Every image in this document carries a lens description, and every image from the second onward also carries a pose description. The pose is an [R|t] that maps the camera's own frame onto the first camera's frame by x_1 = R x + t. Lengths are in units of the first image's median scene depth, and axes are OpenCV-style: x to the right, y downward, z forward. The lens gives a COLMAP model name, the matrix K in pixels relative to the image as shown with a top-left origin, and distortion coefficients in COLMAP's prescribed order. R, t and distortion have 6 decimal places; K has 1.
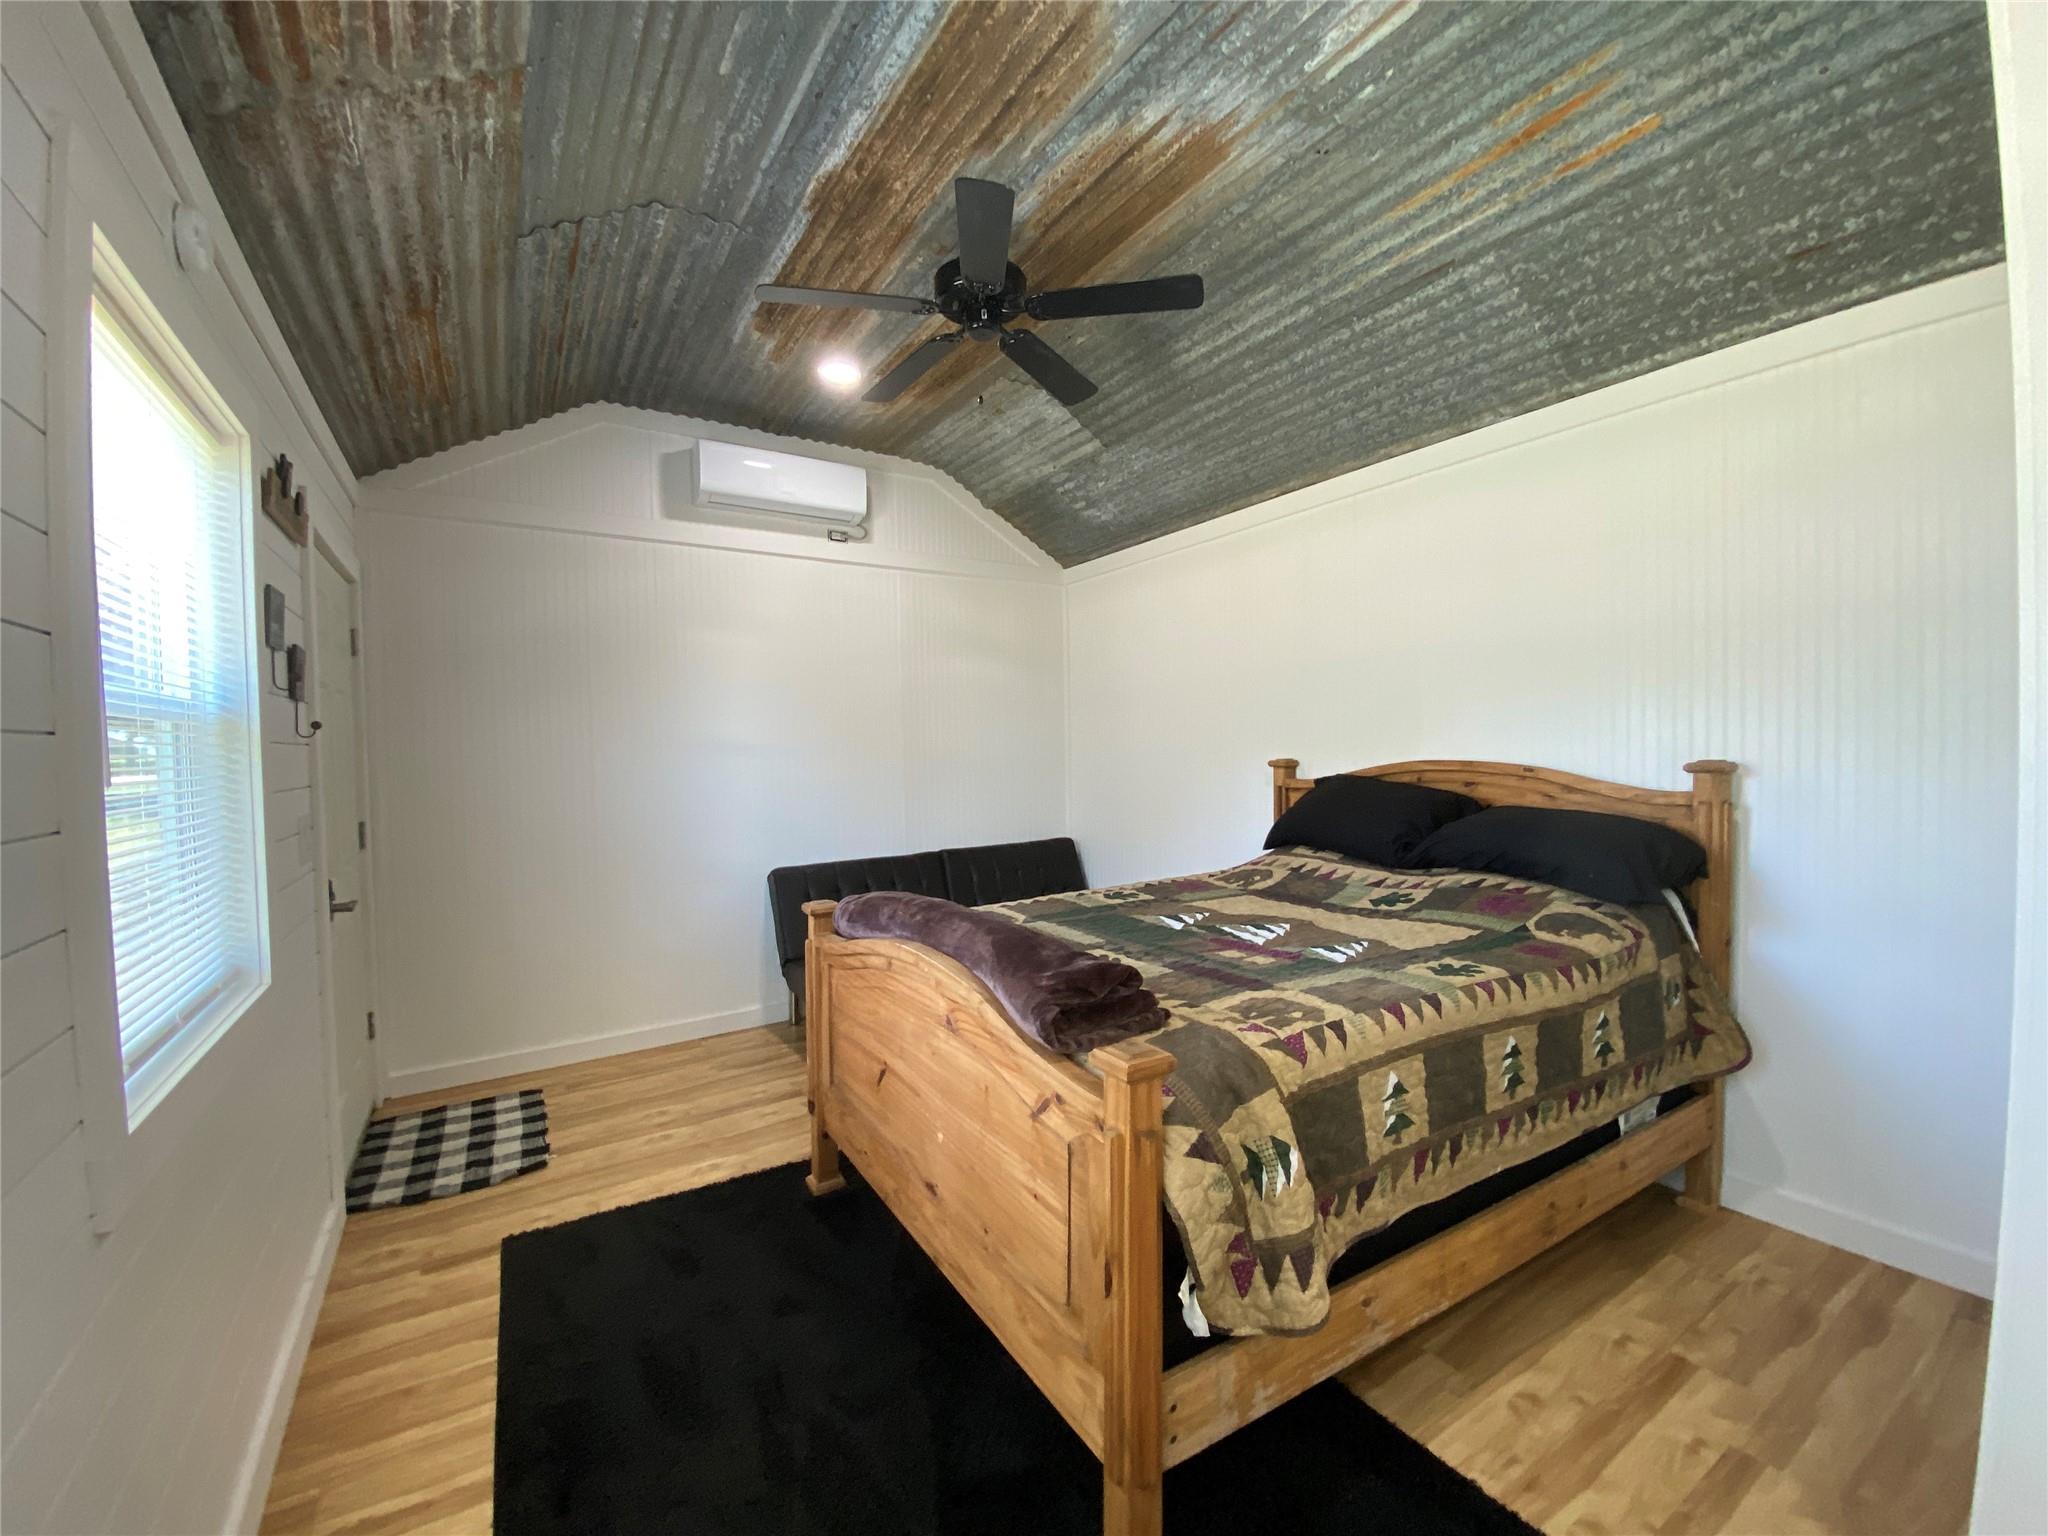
lens RADIAL K [[832.2, 0, 1024.0], [0, 832.2, 768.0], [0, 0, 1]] dist [-0.000108, -0.000056]
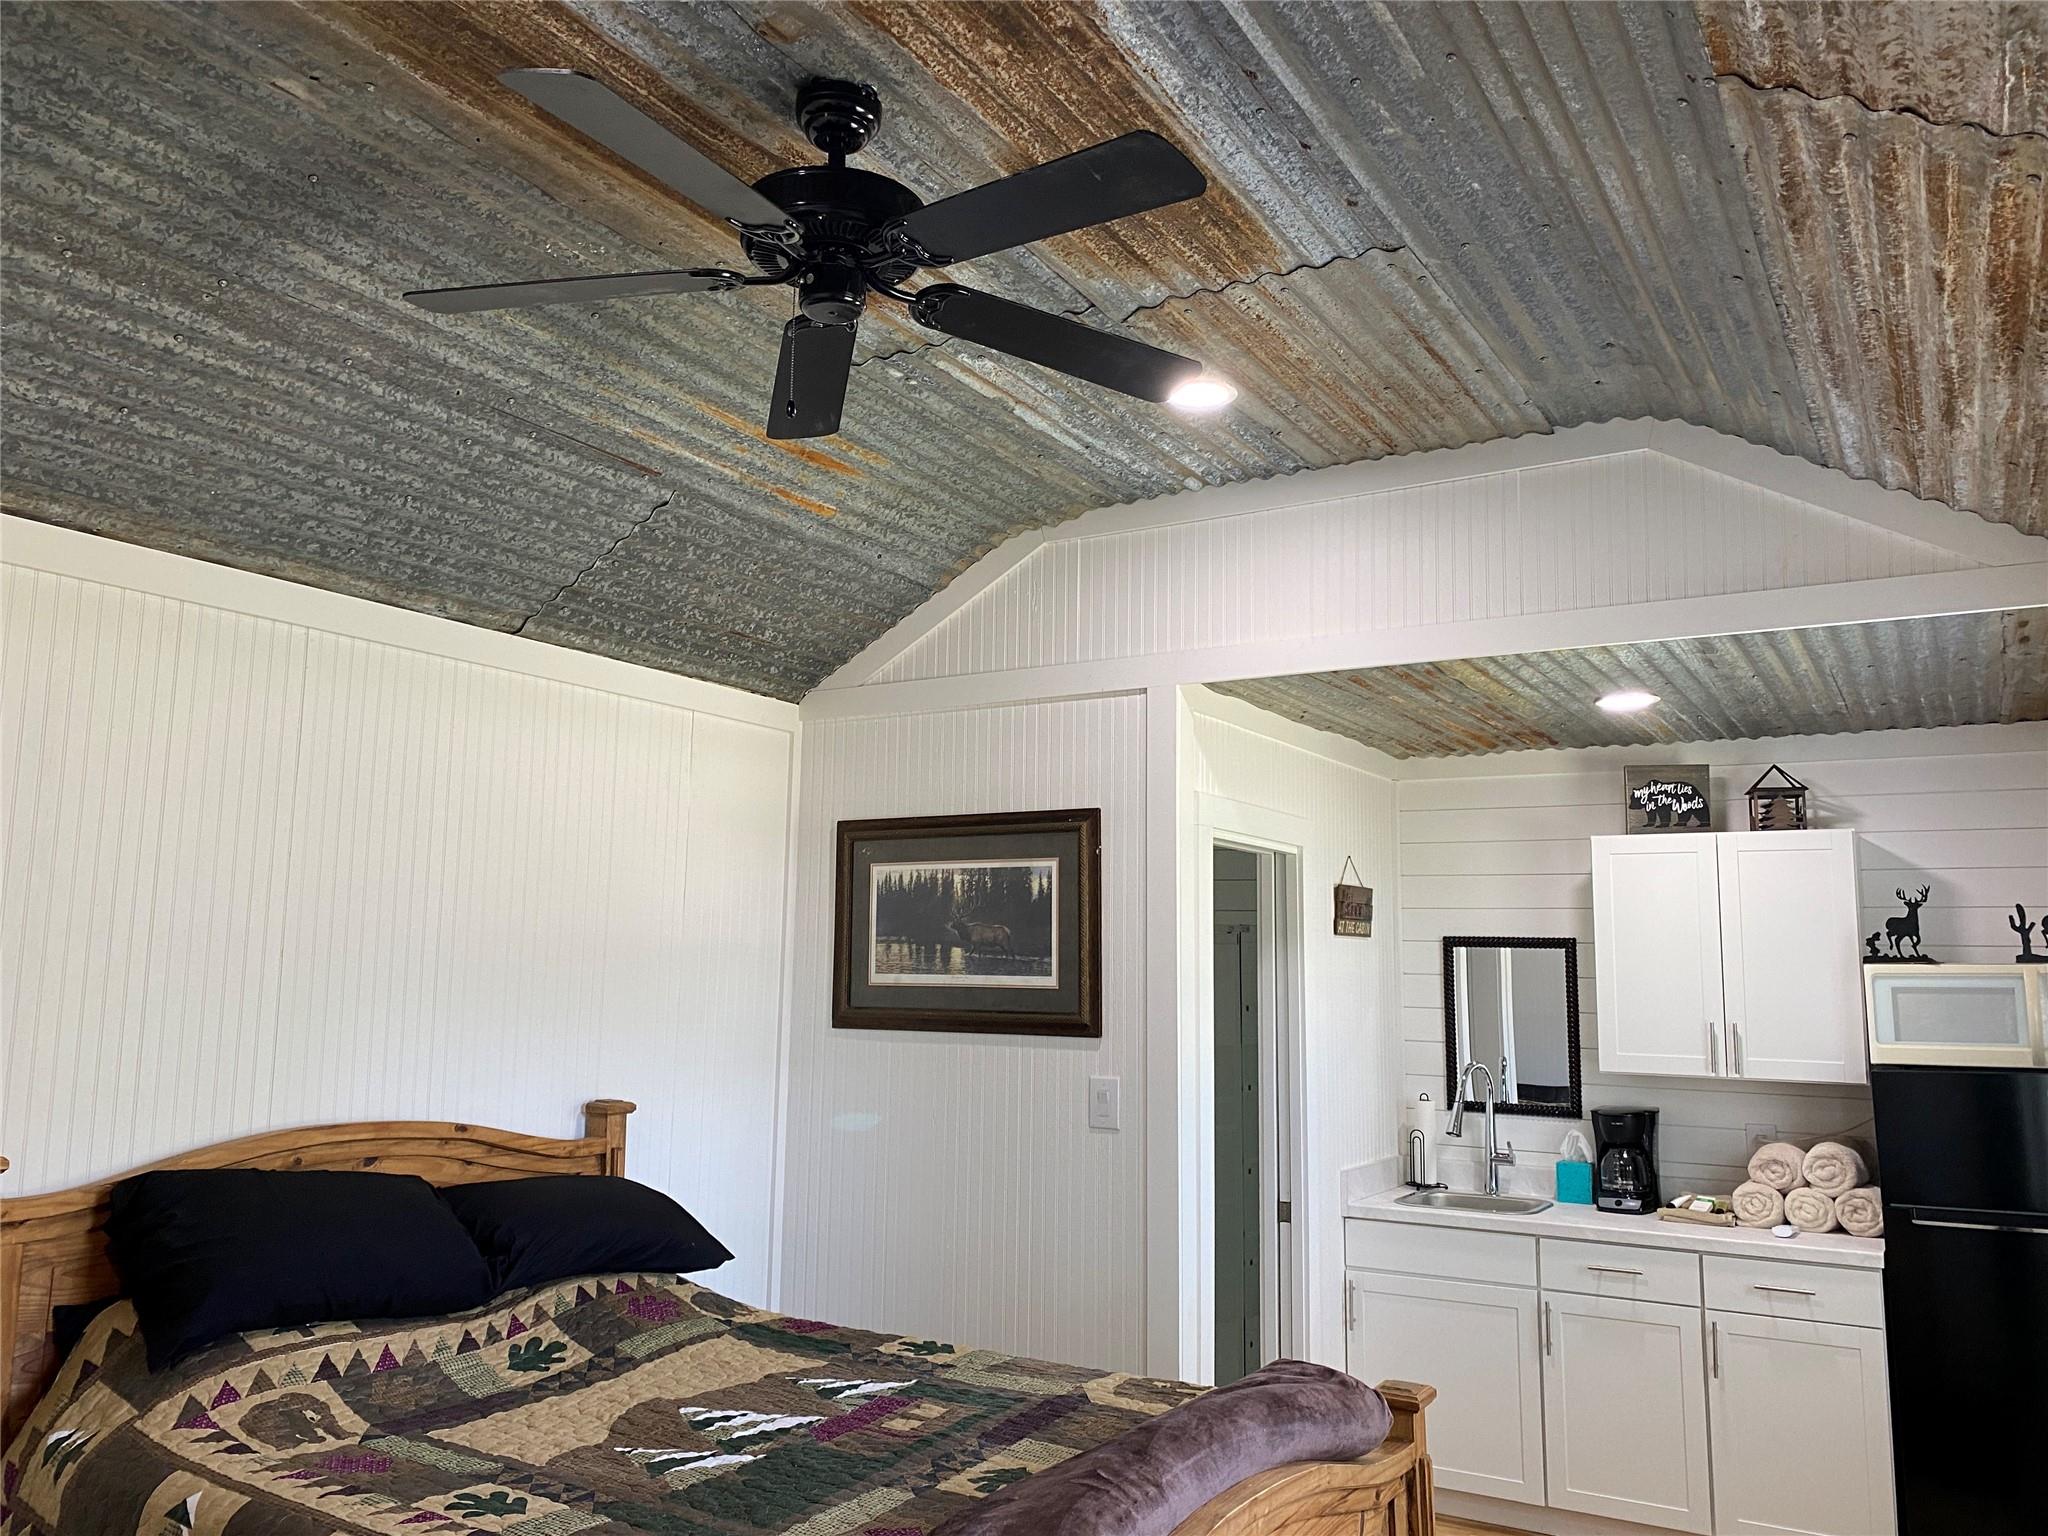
lens RADIAL K [[1535.2, 0, 1024.0], [0, 1535.2, 768.0], [0, 0, 1]] dist [0.011826, -0.011515]
pose [[-0.433719, 0.129928, 0.891631, -0.879570], [0.012341, 0.990313, -0.138304, -0.125681], [-0.900964, -0.048982, -0.431121, 1.277729]]
